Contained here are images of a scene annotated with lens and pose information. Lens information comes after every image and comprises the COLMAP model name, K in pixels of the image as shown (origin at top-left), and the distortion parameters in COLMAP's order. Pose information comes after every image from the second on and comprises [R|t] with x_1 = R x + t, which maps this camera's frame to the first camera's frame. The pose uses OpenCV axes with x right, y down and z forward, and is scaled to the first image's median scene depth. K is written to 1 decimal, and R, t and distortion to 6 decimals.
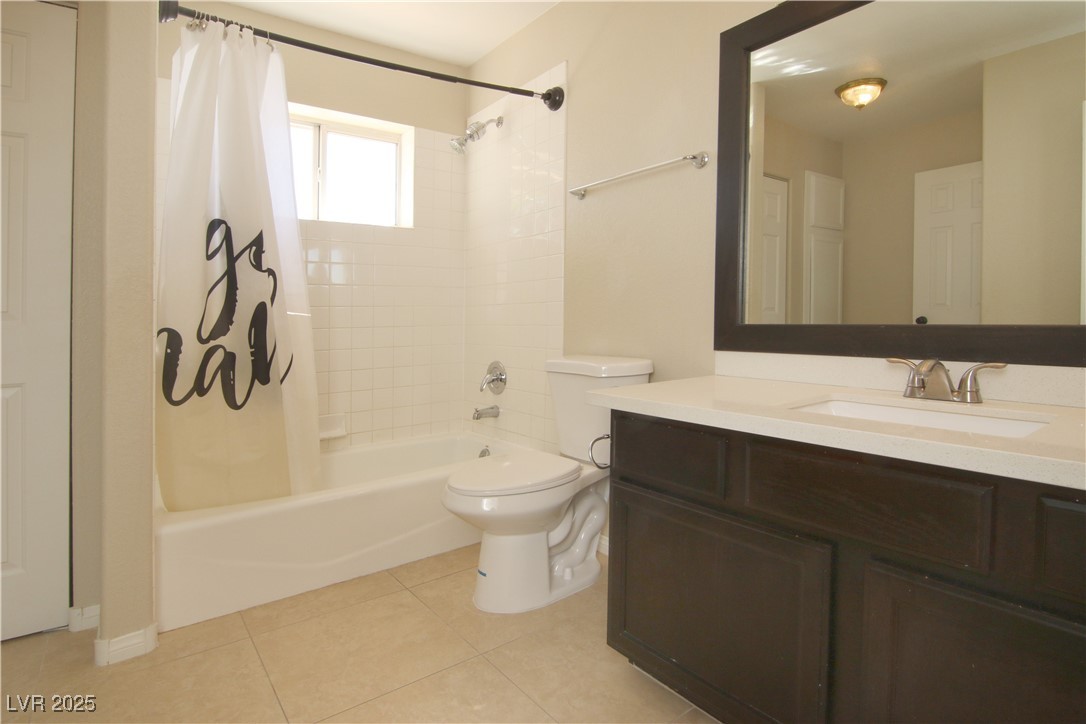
lens RADIAL K [[564.9, 0, 543.4], [0, 564.9, 315.5], [0, 0, 1]] dist [-0.002905, -0.000583]
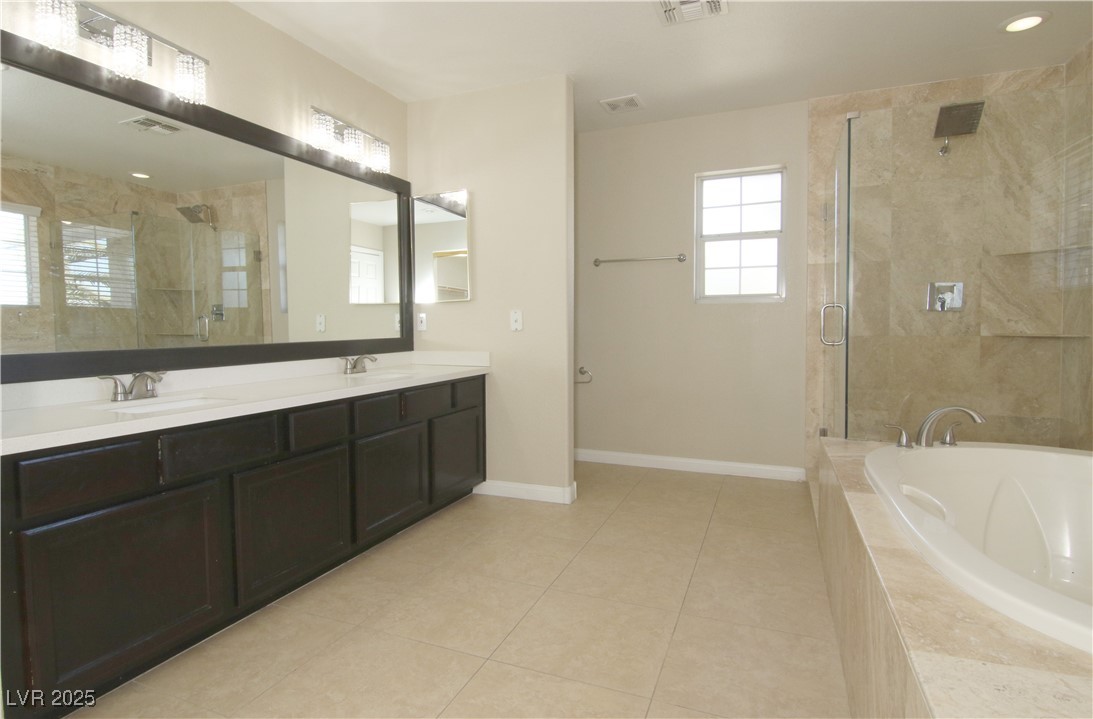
lens RADIAL K [[563.4, 0, 546.5], [0, 563.4, 359.5], [0, 0, 1]] dist [-0.000093, -0.000017]
pose [[-0.510963, -0.034220, 0.858921, -1.983276], [0.011152, 0.998859, 0.046429, -0.019323], [-0.859530, 0.033303, -0.509999, 1.505235]]
